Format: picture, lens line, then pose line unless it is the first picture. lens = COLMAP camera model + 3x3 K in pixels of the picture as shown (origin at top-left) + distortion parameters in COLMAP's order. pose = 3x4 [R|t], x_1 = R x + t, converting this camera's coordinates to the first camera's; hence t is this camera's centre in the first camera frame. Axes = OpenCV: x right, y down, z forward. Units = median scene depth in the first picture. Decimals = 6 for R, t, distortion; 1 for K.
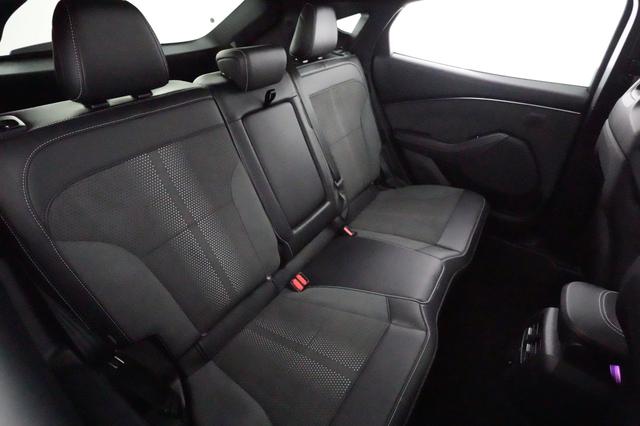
lens RADIAL K [[322.6, 0, 320.0], [0, 322.6, 213.0], [0, 0, 1]] dist [-0.001176, -0.000419]
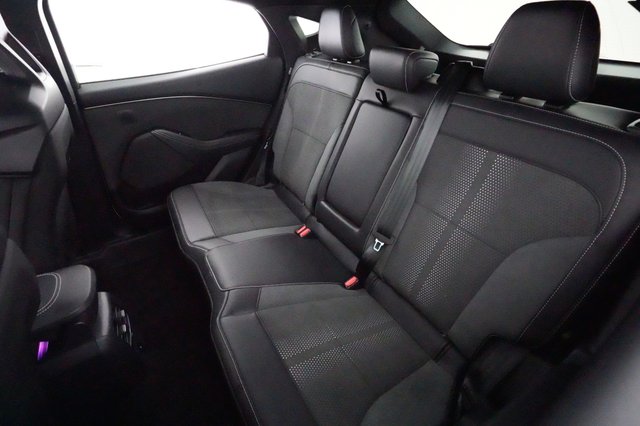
lens RADIAL K [[307.1, 0, 320.0], [0, 307.1, 213.0], [0, 0, 1]] dist [0.000599, 0.000243]
pose [[-0.441615, 0.492818, -0.749738, 0.701845], [-0.495766, 0.562440, 0.661723, -0.588596], [0.747791, 0.663921, -0.004060, 0.925059]]
